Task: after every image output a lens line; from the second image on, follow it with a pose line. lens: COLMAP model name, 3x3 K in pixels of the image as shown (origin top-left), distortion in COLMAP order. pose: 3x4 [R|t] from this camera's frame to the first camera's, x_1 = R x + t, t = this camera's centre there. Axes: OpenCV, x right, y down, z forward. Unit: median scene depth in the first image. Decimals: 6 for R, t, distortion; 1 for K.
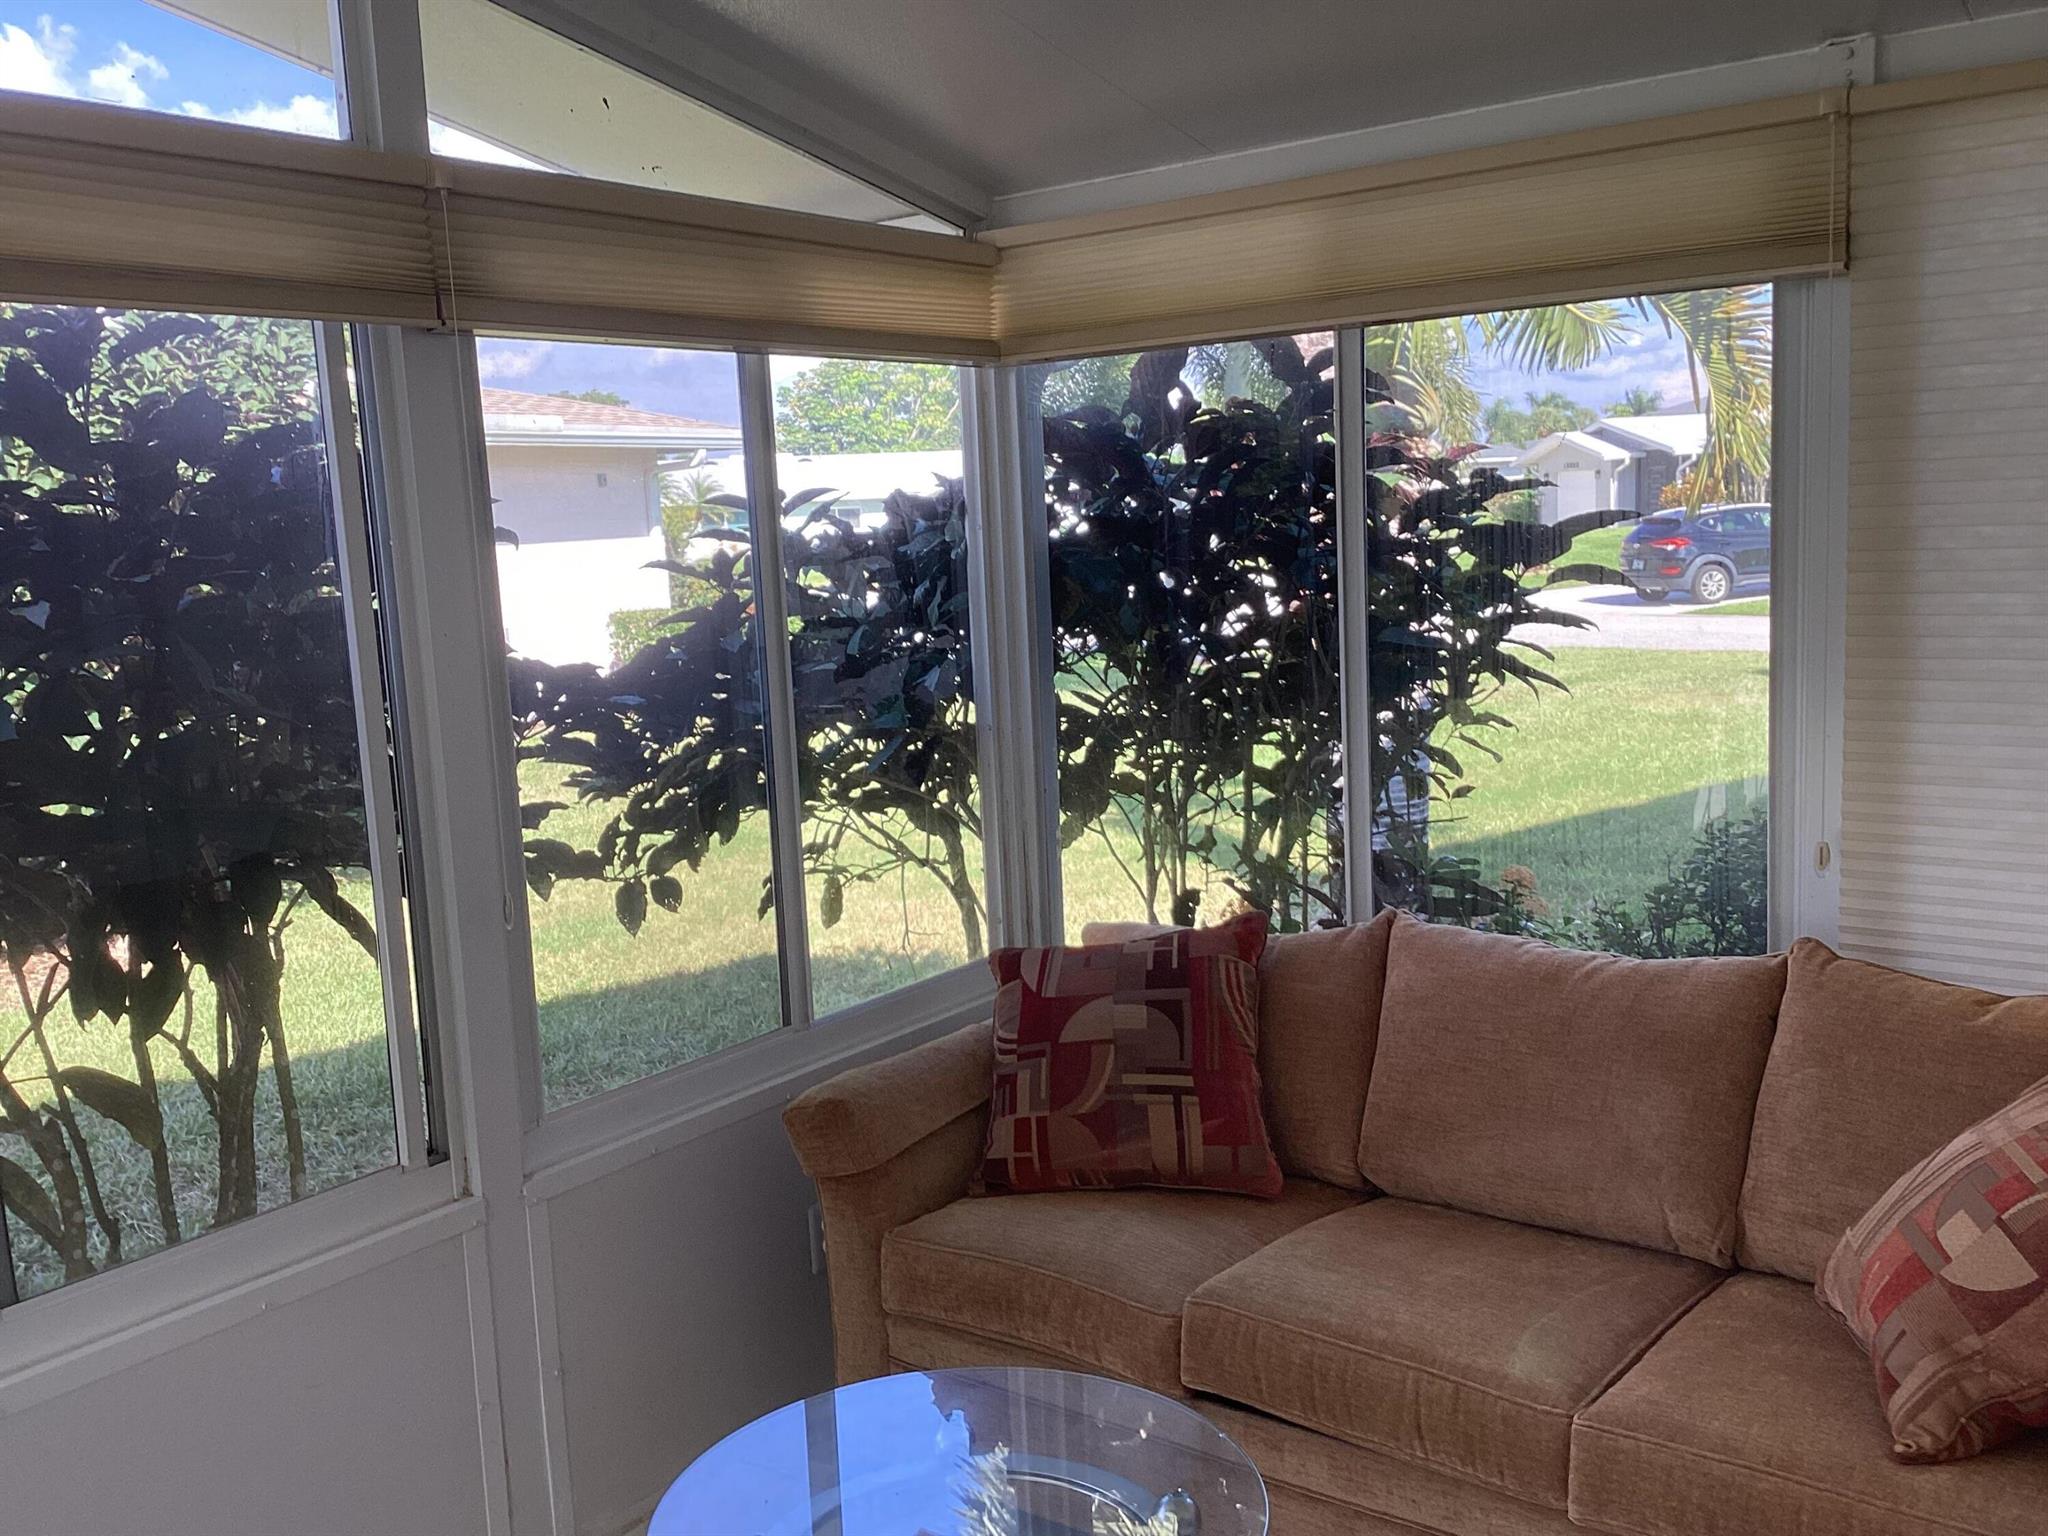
lens RADIAL K [[1881.1, 0, 1024.0], [0, 1881.1, 768.0], [0, 0, 1]] dist [0.108907, -0.235638]
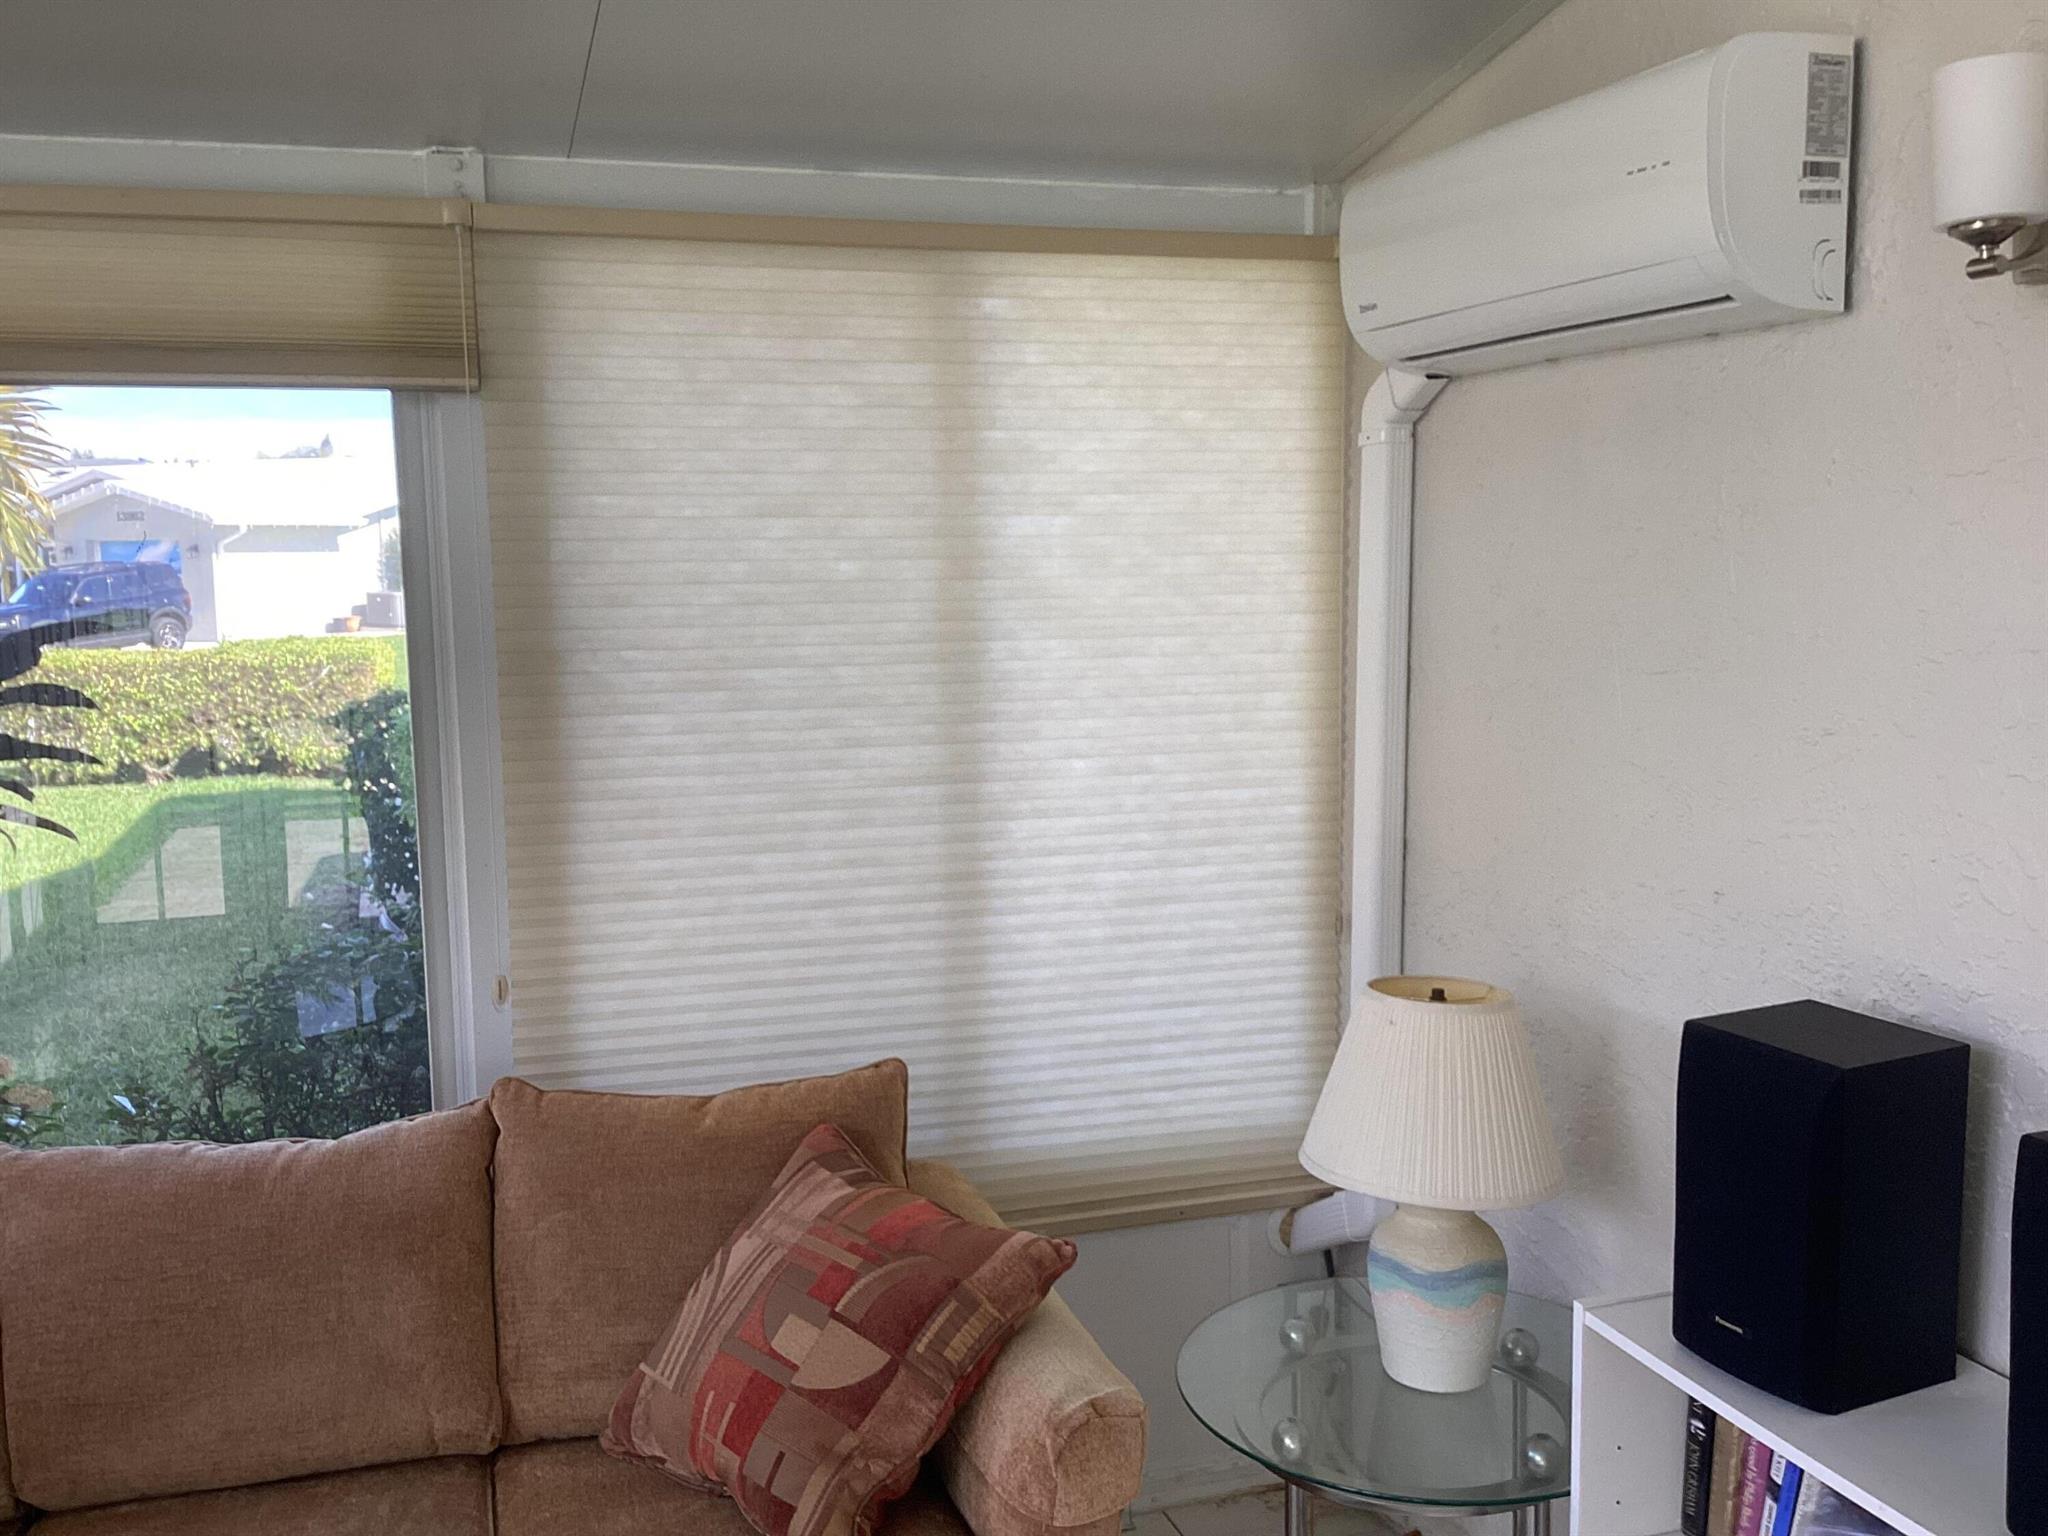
lens RADIAL K [[1825.4, 0, 1024.0], [0, 1825.4, 768.0], [0, 0, 1]] dist [0.091379, -0.222241]
pose [[0.562422, -0.053321, 0.825129, -0.201909], [0.093584, 0.995611, 0.000550, -0.042949], [-0.821537, 0.076910, 0.564944, 0.257869]]
